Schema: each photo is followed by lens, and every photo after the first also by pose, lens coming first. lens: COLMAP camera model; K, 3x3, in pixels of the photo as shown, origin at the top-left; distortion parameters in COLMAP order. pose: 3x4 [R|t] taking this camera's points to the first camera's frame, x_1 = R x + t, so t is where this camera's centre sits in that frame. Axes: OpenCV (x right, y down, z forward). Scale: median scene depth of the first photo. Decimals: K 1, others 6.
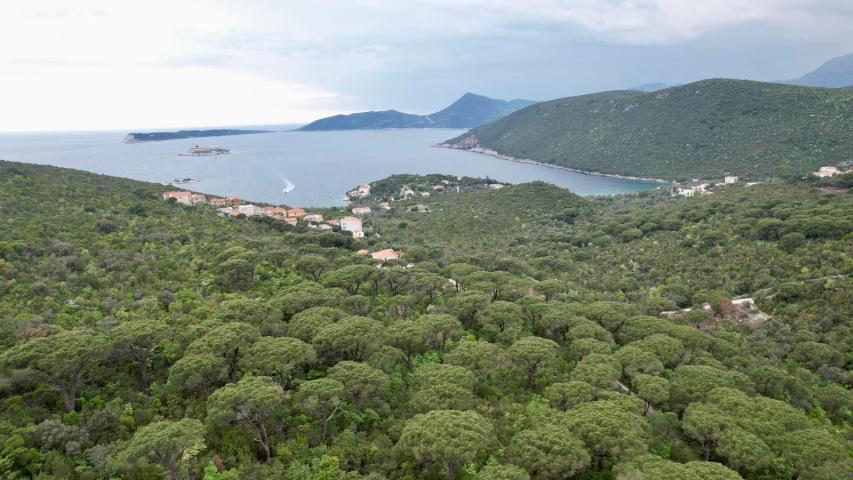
lens RADIAL K [[544.9, 0, 427.7], [0, 544.9, 247.2], [0, 0, 1]] dist [-0.080047, 0.072805]
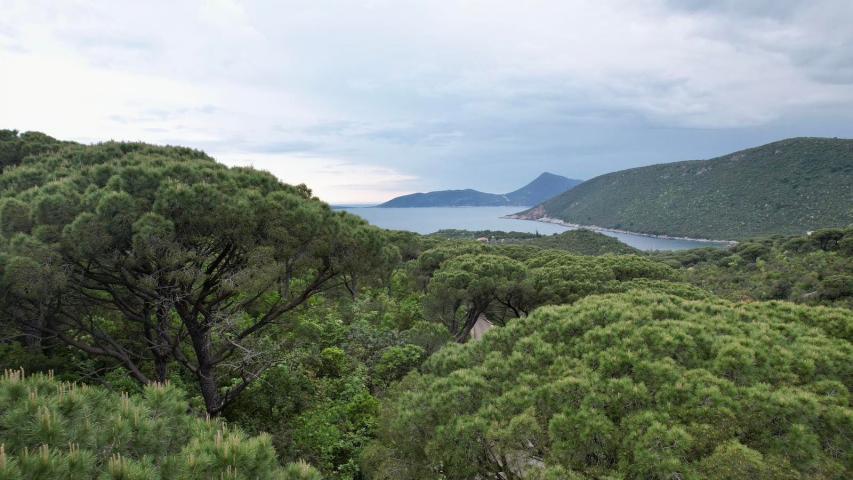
lens RADIAL K [[544.9, 0, 427.7], [0, 544.9, 247.2], [0, 0, 1]] dist [-0.080047, 0.072805]
pose [[0.989250, 0.018558, -0.145054, 0.081823], [-0.039610, 0.988840, -0.143622, 0.056018], [0.140770, 0.147824, 0.978944, 0.070569]]
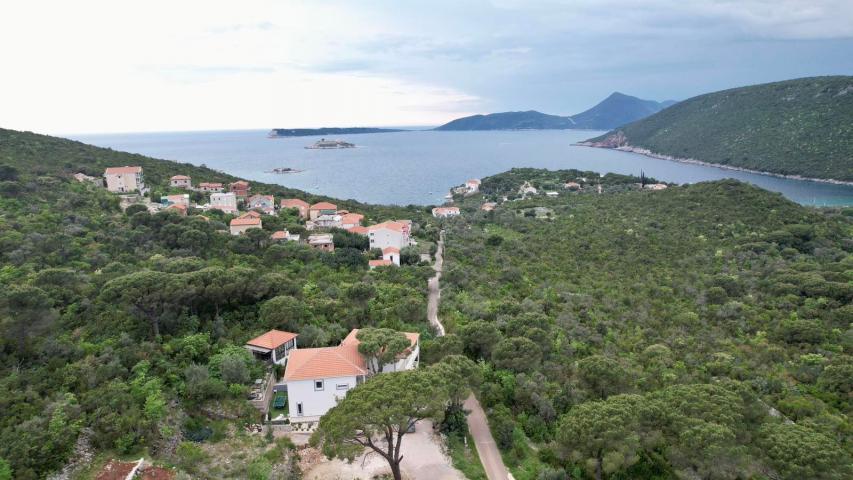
lens RADIAL K [[544.9, 0, 427.7], [0, 544.9, 247.2], [0, 0, 1]] dist [-0.080047, 0.072805]
pose [[0.968379, 0.060287, -0.242091, 0.017161], [-0.061583, 0.998099, 0.002215, -0.022668], [0.241765, 0.012764, 0.970251, 0.326672]]
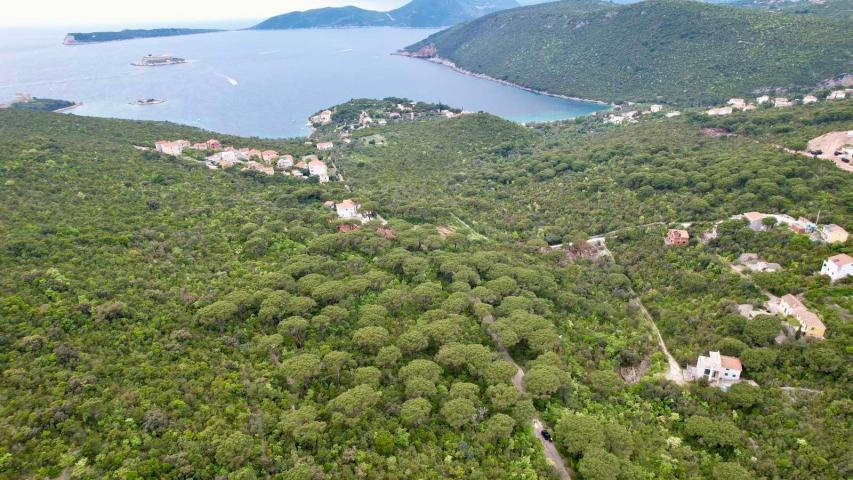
lens RADIAL K [[544.9, 0, 427.7], [0, 544.9, 247.2], [0, 0, 1]] dist [-0.080047, 0.072805]
pose [[0.997780, -0.018512, 0.063967, 0.015278], [0.006719, 0.983667, 0.179874, -0.055447], [-0.066252, -0.179045, 0.981608, -0.154060]]
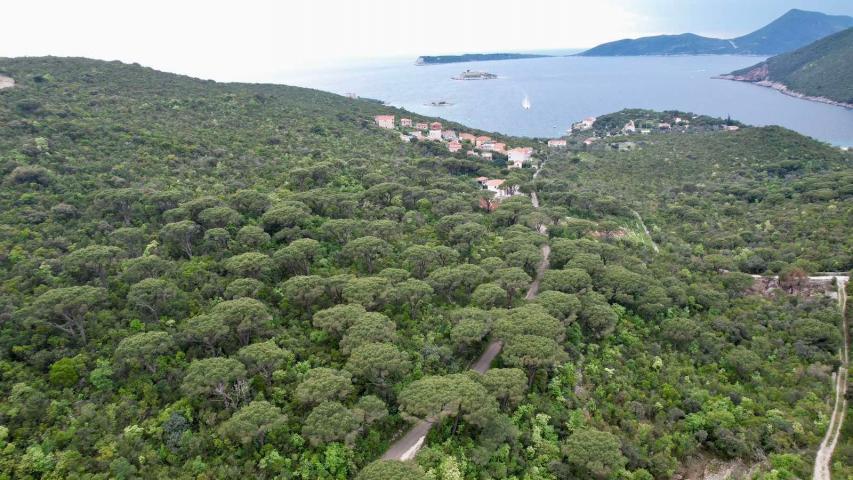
lens RADIAL K [[544.9, 0, 427.7], [0, 544.9, 247.2], [0, 0, 1]] dist [-0.080047, 0.072805]
pose [[0.876778, 0.161512, -0.452961, 0.148408], [-0.100721, 0.982697, 0.155439, -0.007268], [0.470229, -0.090663, 0.877875, -0.039023]]
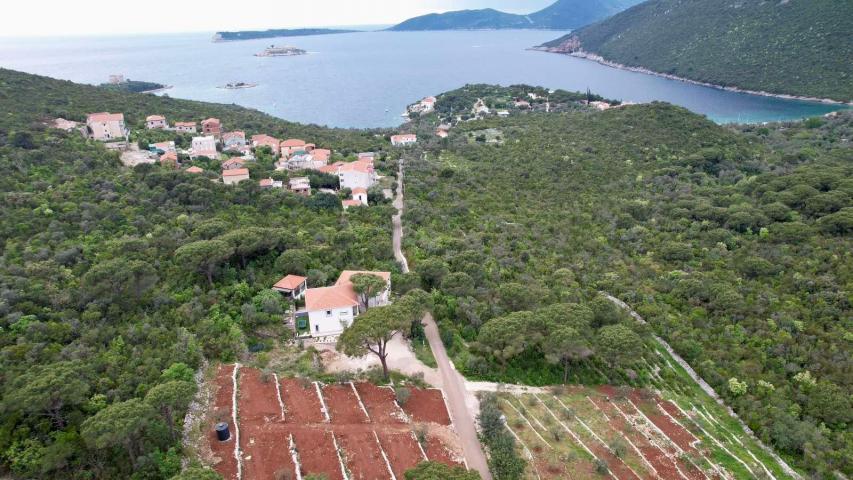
lens RADIAL K [[544.9, 0, 427.7], [0, 544.9, 247.2], [0, 0, 1]] dist [-0.080047, 0.072805]
pose [[0.985356, 0.068350, -0.156210, 0.028085], [-0.041199, 0.984432, 0.170867, -0.046381], [0.165457, -0.161930, 0.972832, 0.263980]]
